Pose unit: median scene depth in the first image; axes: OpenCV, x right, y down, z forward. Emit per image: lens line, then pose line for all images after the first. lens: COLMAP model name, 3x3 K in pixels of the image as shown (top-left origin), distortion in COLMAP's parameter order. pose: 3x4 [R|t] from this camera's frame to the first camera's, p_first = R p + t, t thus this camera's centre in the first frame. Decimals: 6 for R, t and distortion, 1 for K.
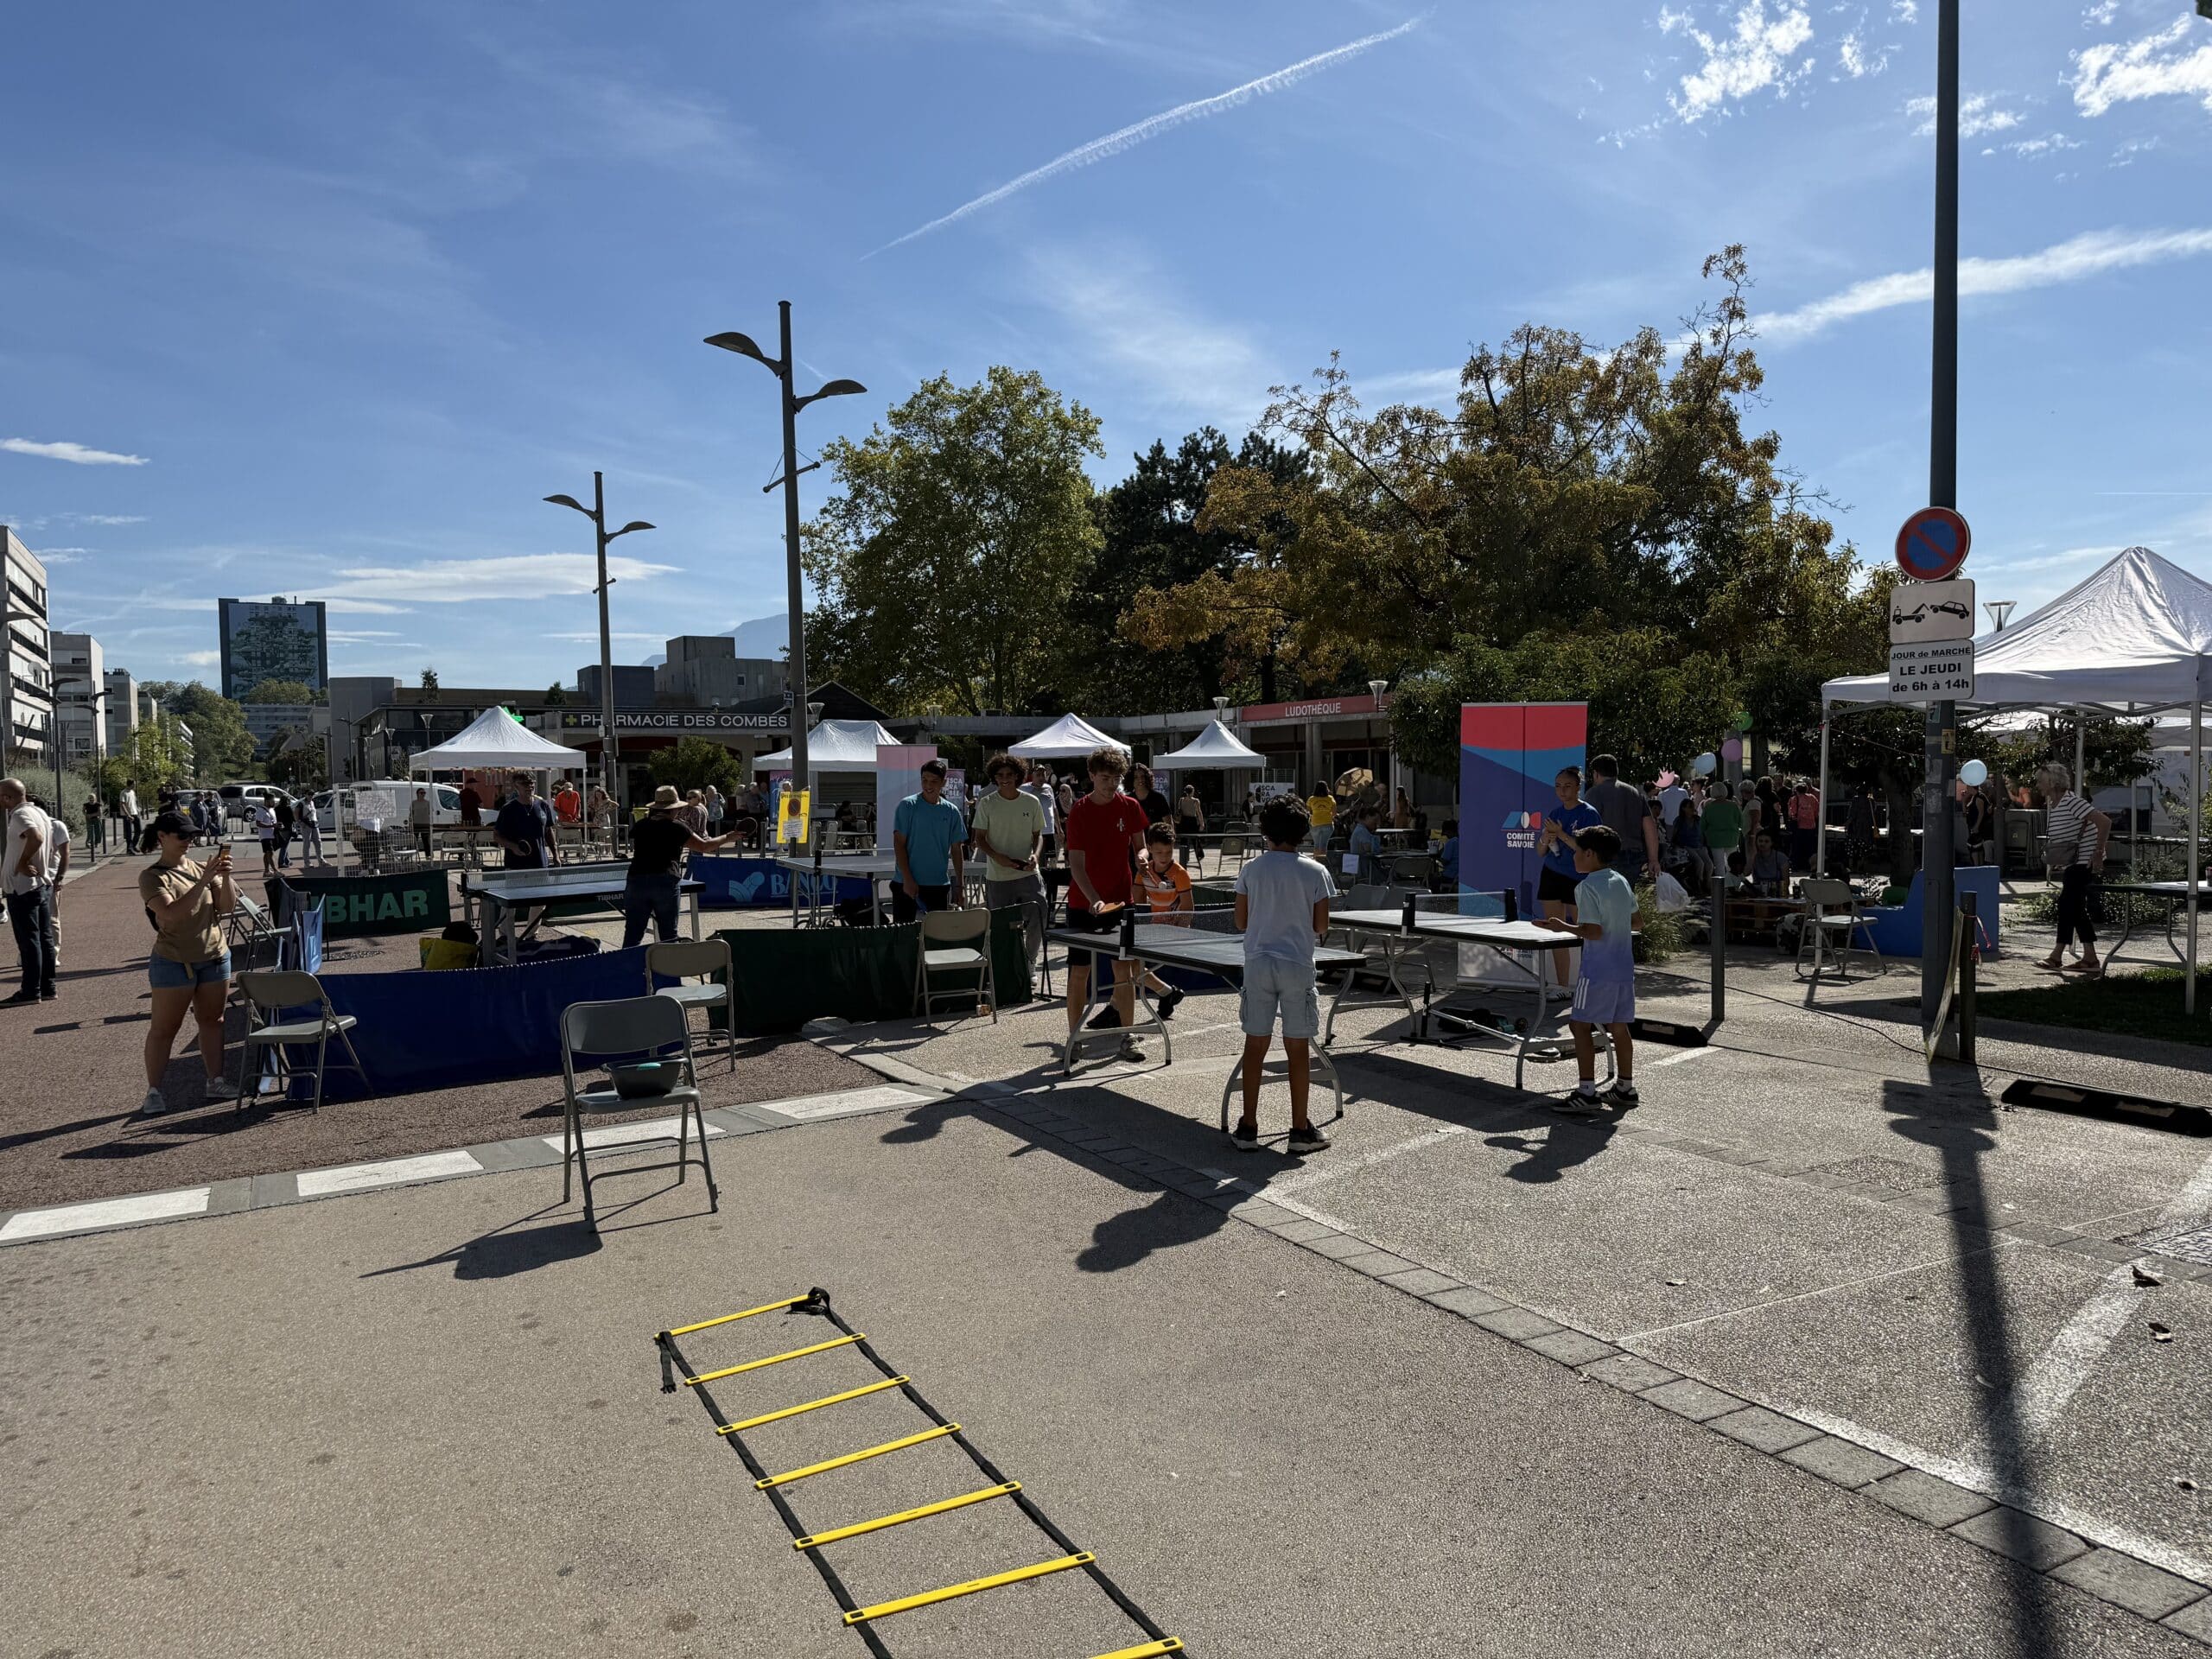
lens RADIAL K [[1548.3, 0, 1103.6], [0, 1548.3, 846.6], [0, 0, 1]] dist [0.036747, -0.045932]
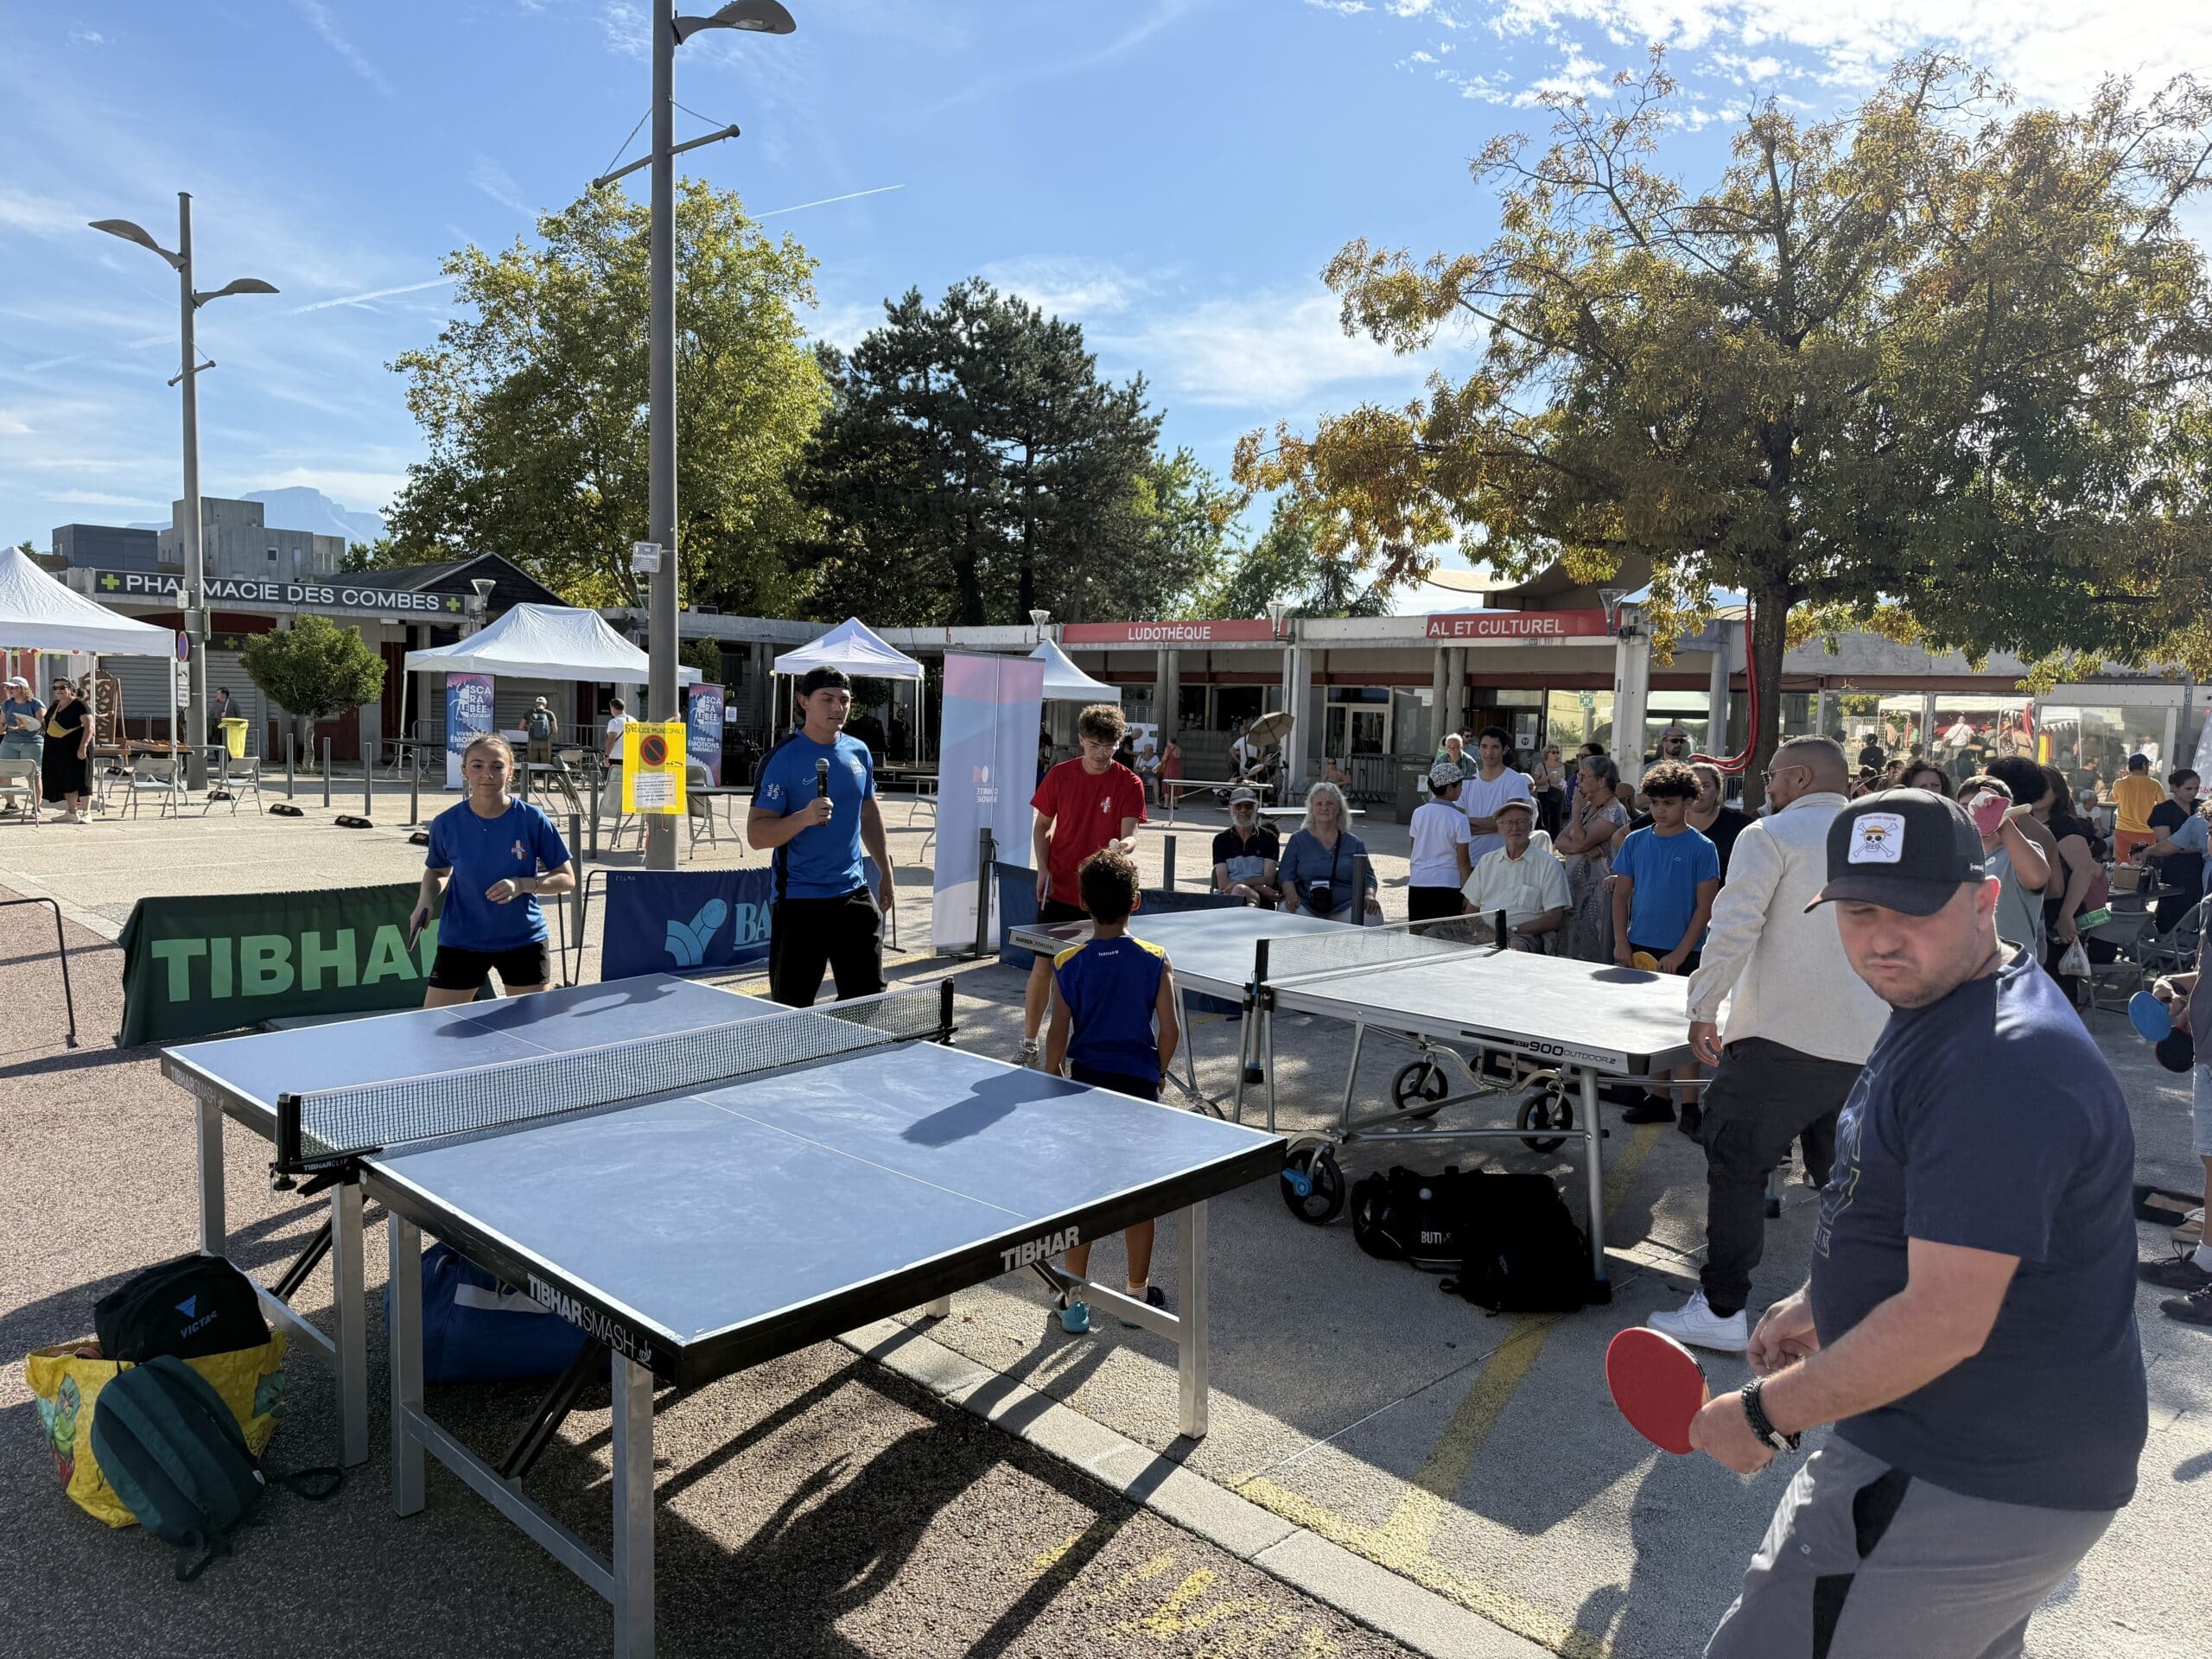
lens RADIAL K [[1548.3, 0, 1119.5], [0, 1548.3, 836.2], [0, 0, 1]] dist [0.036747, -0.045932]
pose [[0.959662, 0.020981, 0.280373, -0.084921], [-0.033221, 0.998688, 0.038975, -0.009629], [-0.279187, -0.046717, 0.959100, 0.176129]]
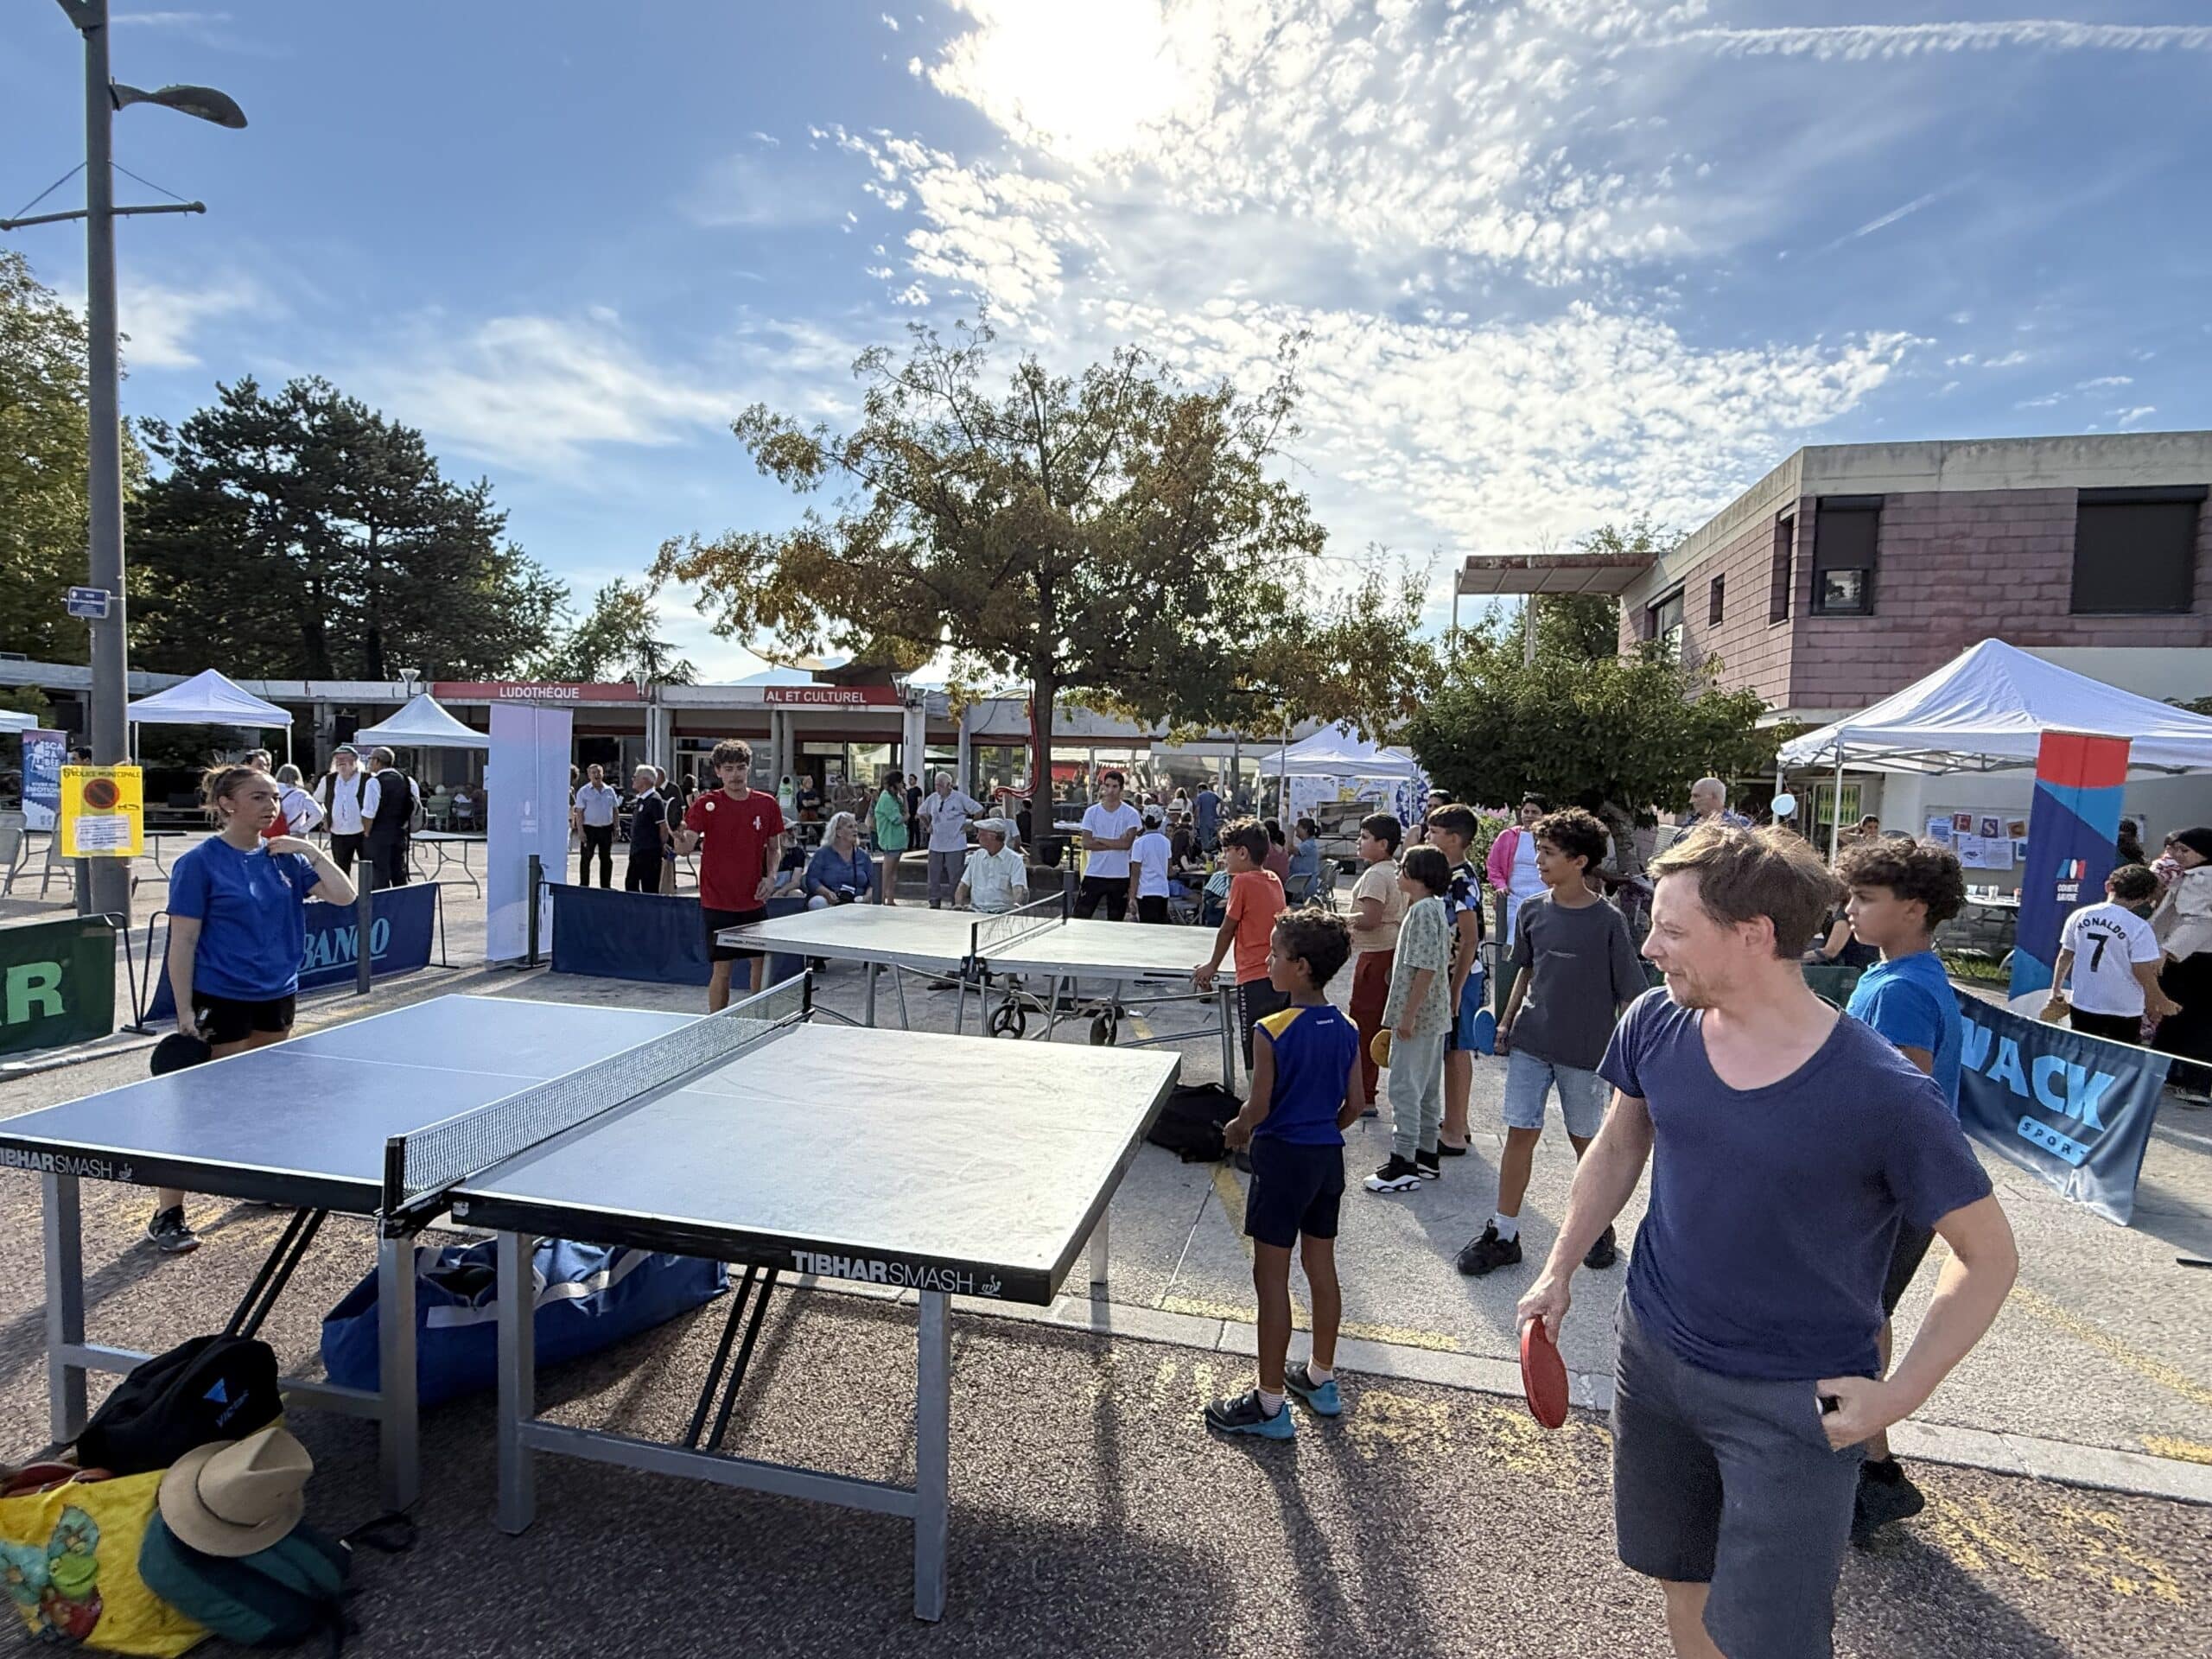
lens RADIAL K [[1127.1, 0, 1093.4], [0, 1127.1, 831.7], [0, 0, 1]] dist [0.004194, -0.002365]
pose [[0.684831, -0.002376, 0.728698, -0.110247], [-0.007825, 0.999913, 0.010614, -0.008163], [-0.728660, -0.012971, 0.684753, 0.193427]]
